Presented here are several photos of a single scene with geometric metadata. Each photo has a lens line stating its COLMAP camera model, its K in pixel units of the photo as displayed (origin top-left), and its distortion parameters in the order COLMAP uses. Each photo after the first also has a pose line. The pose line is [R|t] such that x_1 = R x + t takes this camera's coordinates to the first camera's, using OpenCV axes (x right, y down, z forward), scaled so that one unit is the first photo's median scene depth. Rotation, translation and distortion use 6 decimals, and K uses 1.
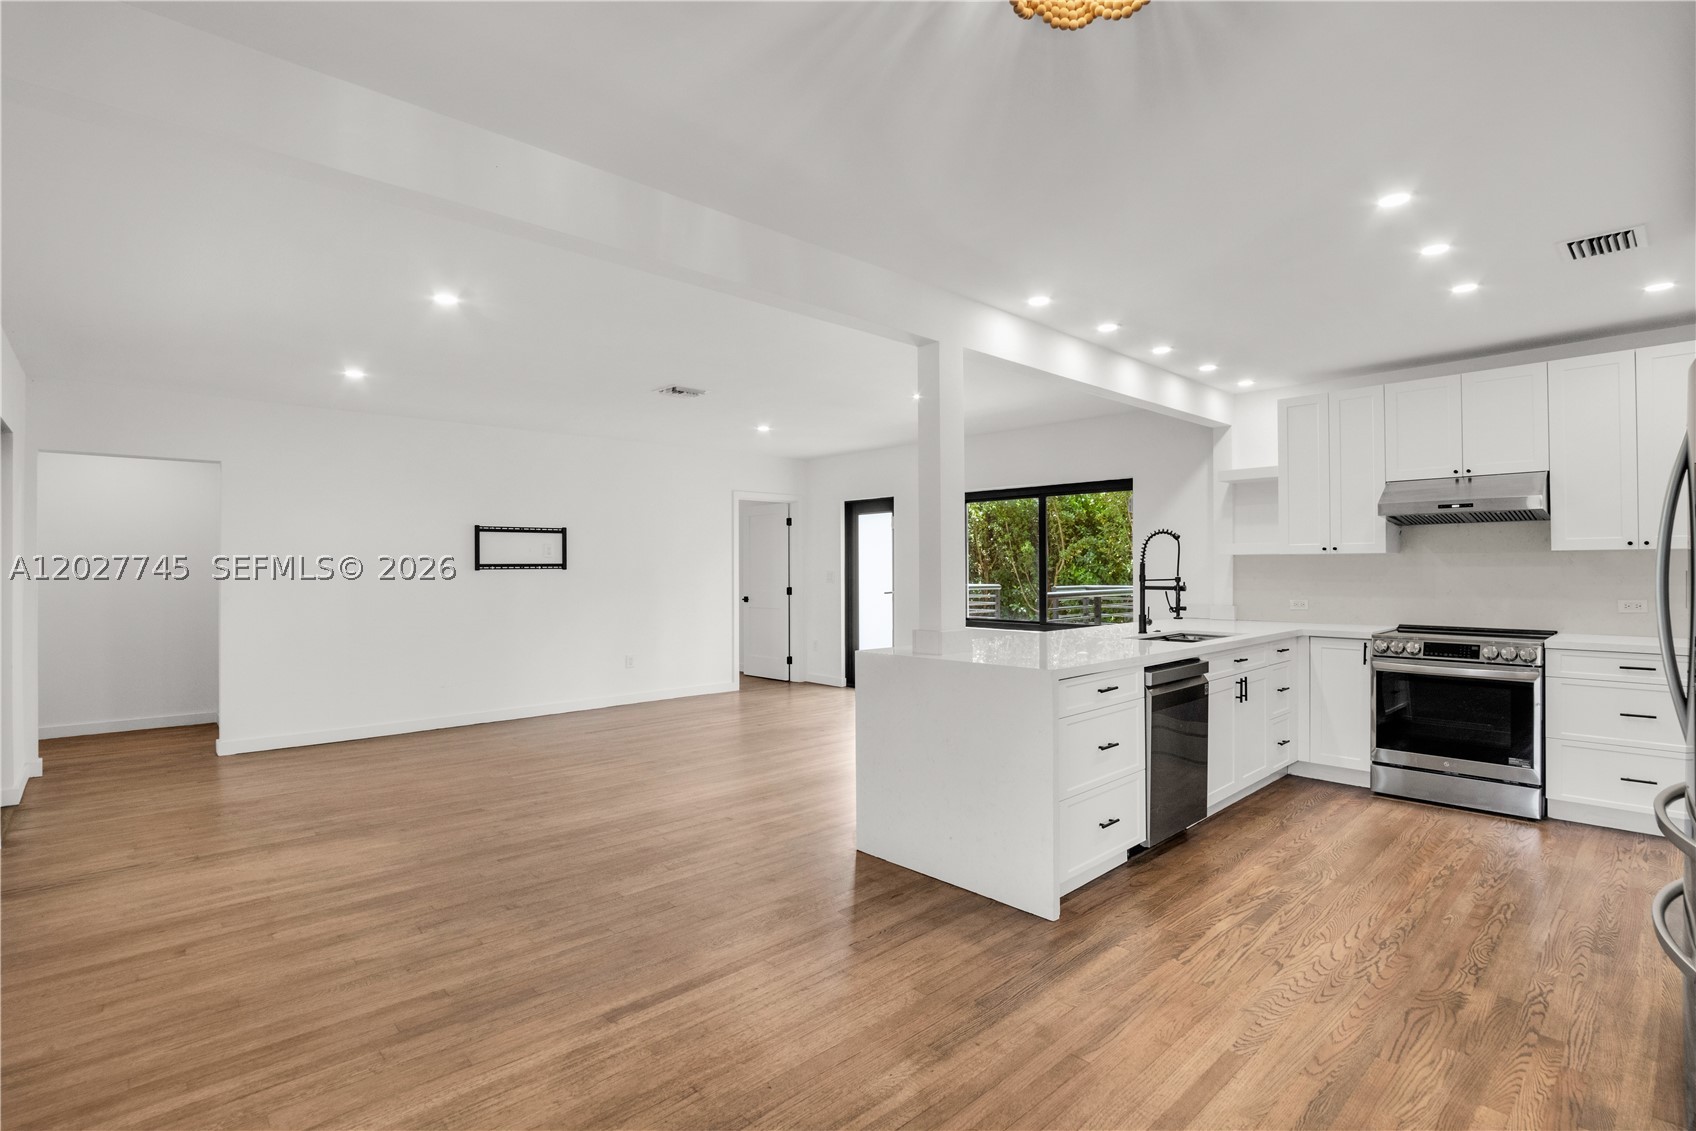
lens RADIAL K [[799.5, 0, 834.5], [0, 799.5, 566.5], [0, 0, 1]] dist [-0.049796, 0.012699]
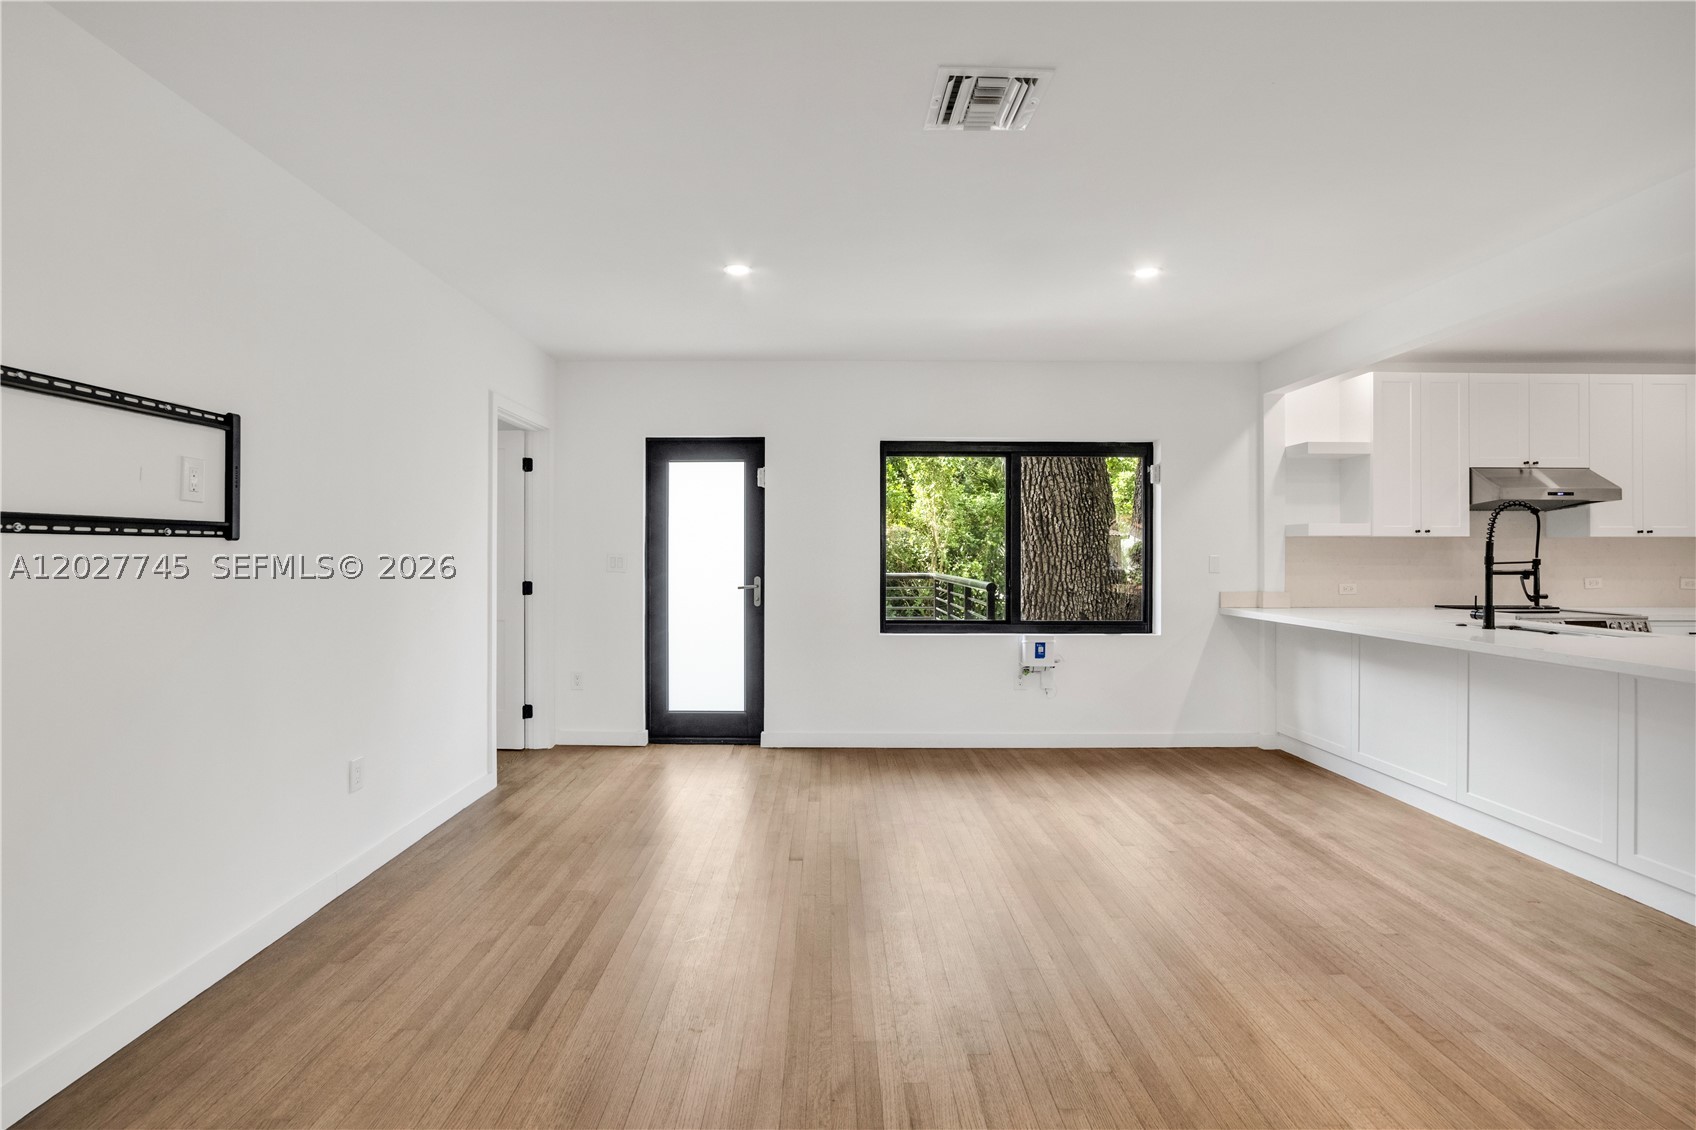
lens RADIAL K [[804.5, 0, 824.2], [0, 804.5, 553.8], [0, 0, 1]] dist [-0.031468, 0.007451]
pose [[0.677341, 0.006486, 0.735640, -0.675555], [-0.006314, 0.999976, -0.003003, 0.014511], [-0.735642, -0.002610, 0.677366, 0.971368]]
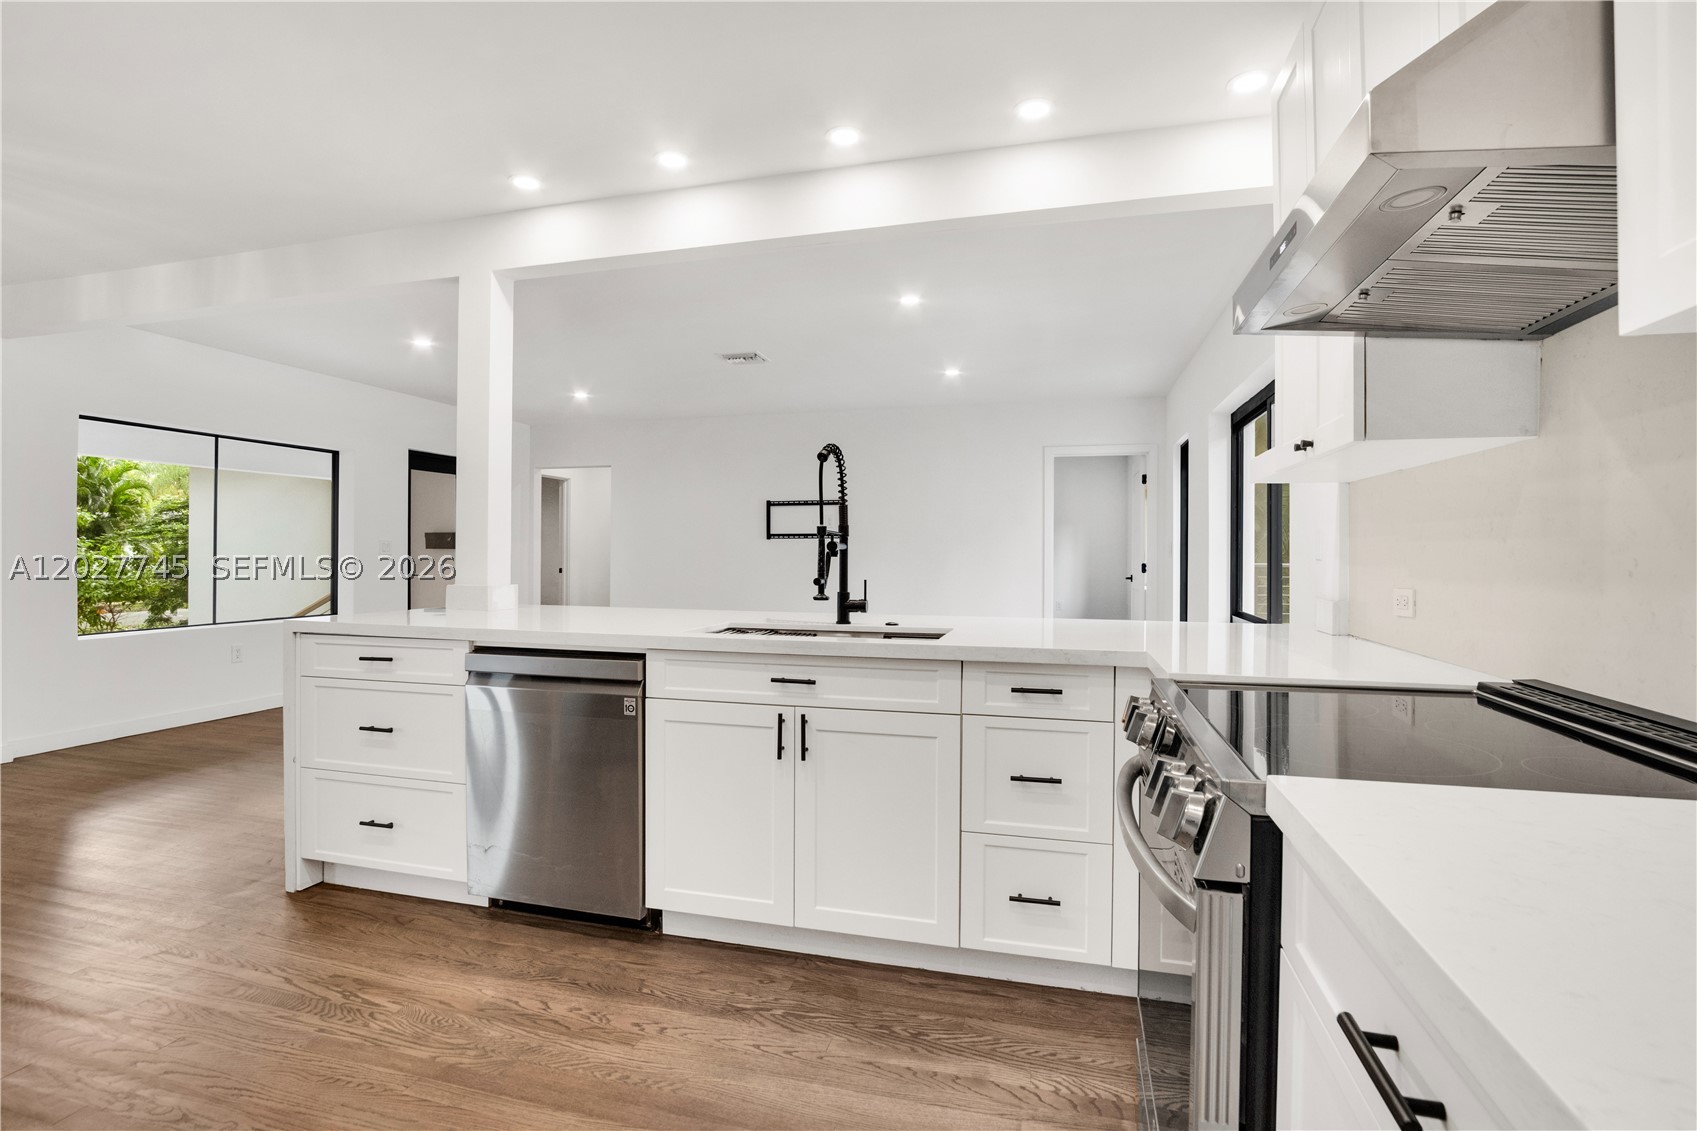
lens RADIAL K [[812.5, 0, 837.0], [0, 812.5, 554.5], [0, 0, 1]] dist [-0.028829, 0.000073]
pose [[0.530888, 0.007396, -0.847410, 0.920890], [-0.004493, 0.999972, 0.005912, 0.029311], [0.847430, 0.000669, 0.530907, 0.685914]]
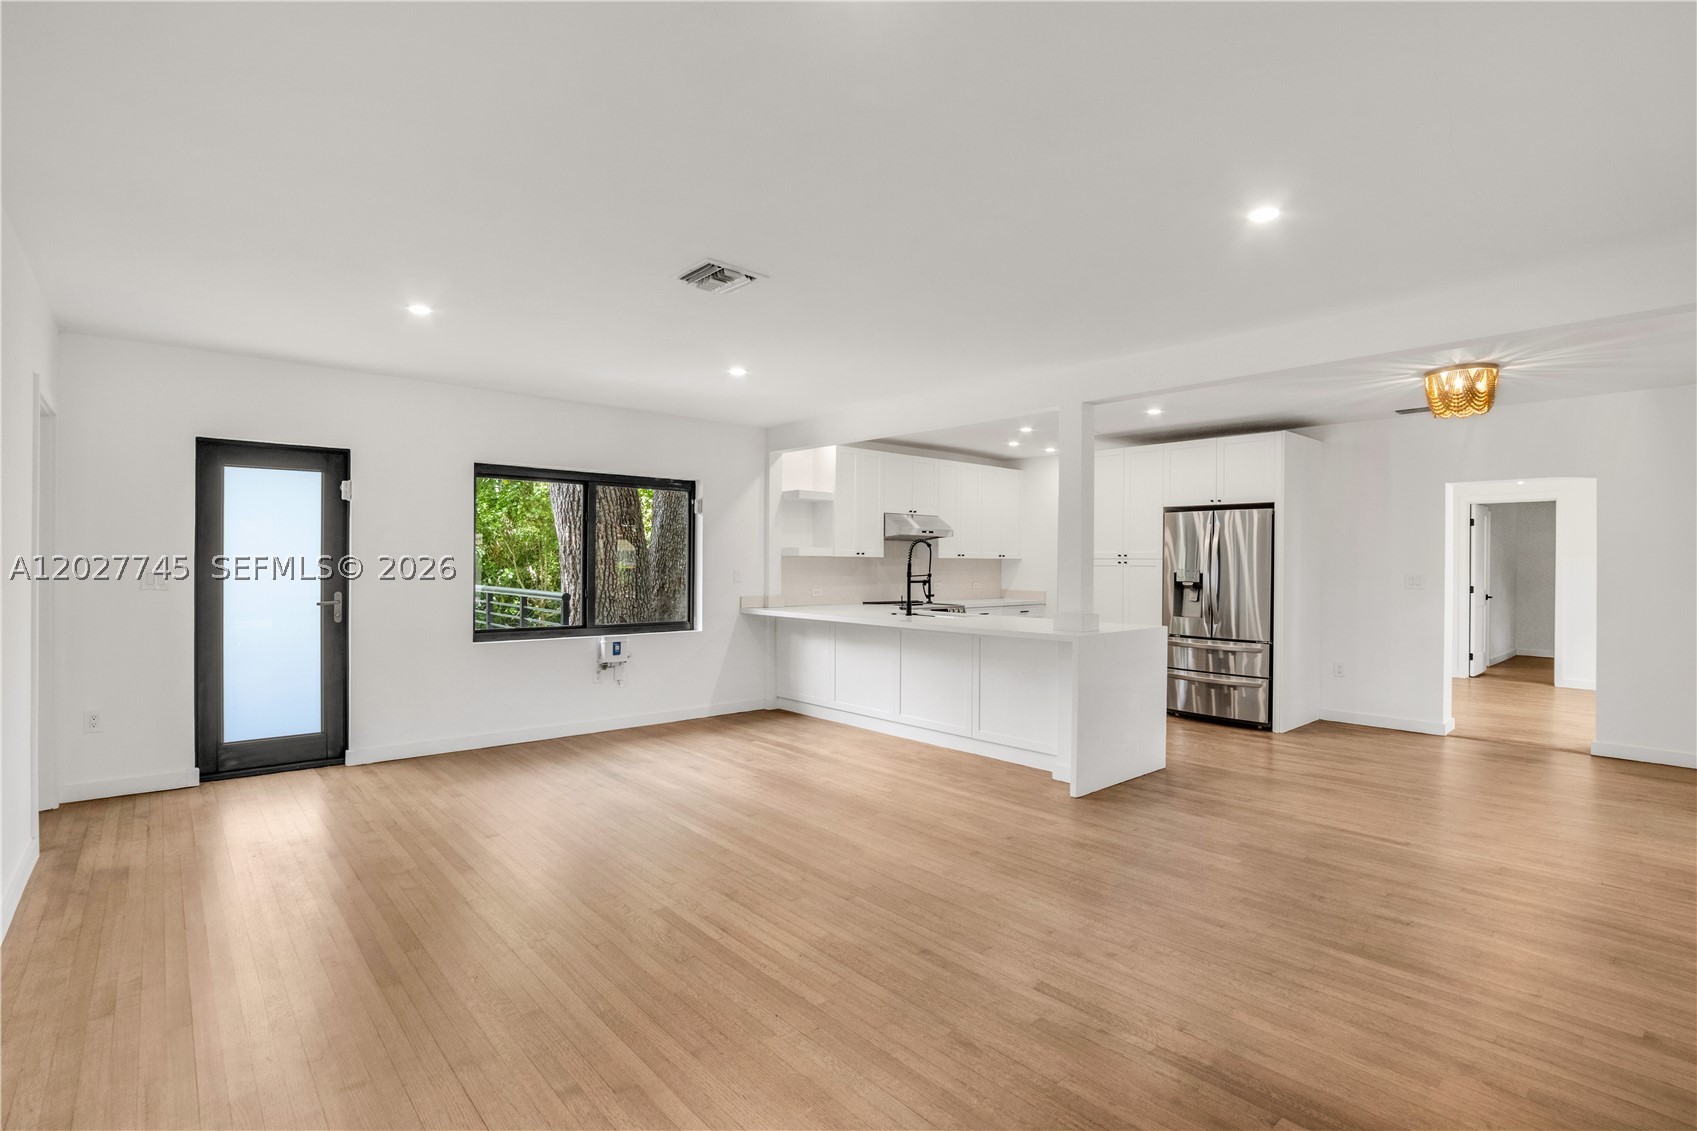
lens RADIAL K [[806.2, 0, 854.8], [0, 806.2, 566.2], [0, 0, 1]] dist [-0.024942, 0.001009]
pose [[0.012876, -0.000594, 0.999917, -1.006079], [-0.009659, 0.999953, 0.000718, 0.000270], [-0.999870, -0.009667, 0.012869, 1.095372]]
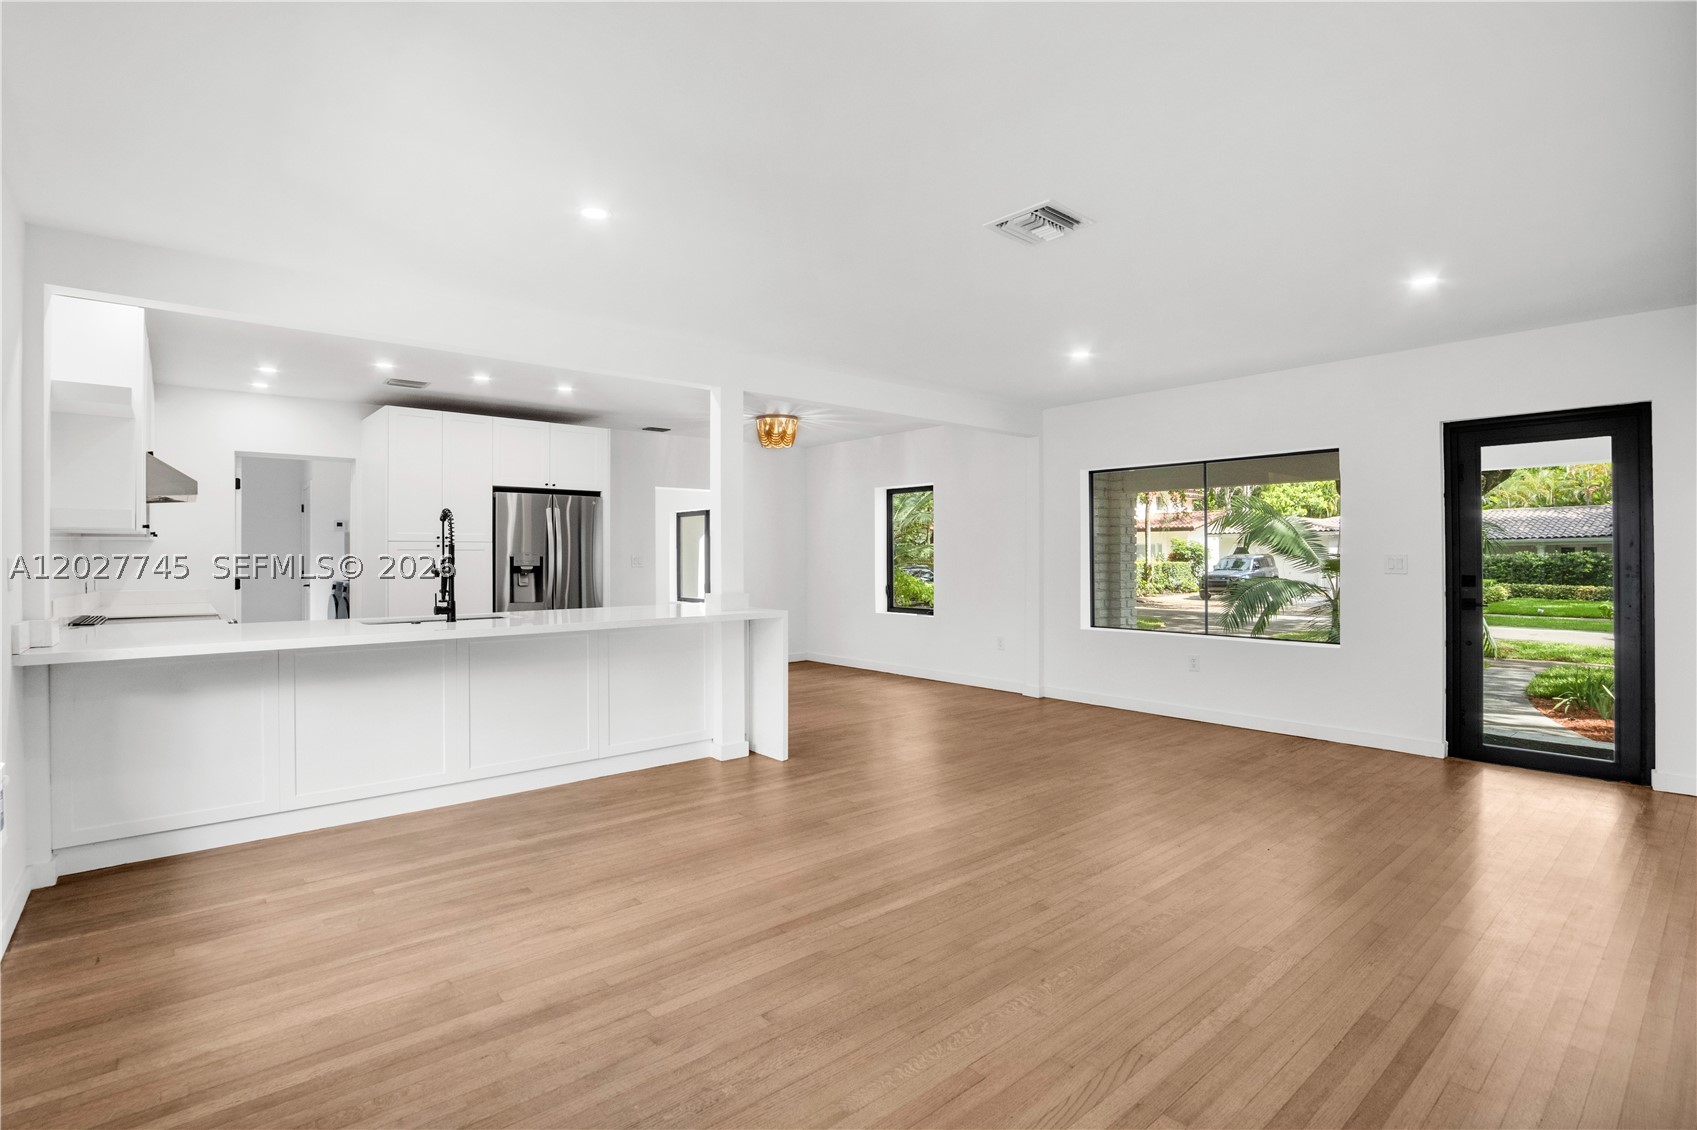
lens RADIAL K [[805.6, 0, 836.1], [0, 805.6, 552.9], [0, 0, 1]] dist [-0.023880, 0.000414]
pose [[-0.999389, 0.007553, 0.034117, -0.083331], [0.007348, 0.999954, -0.006104, 0.014686], [-0.034162, -0.005850, -0.999399, 1.938357]]
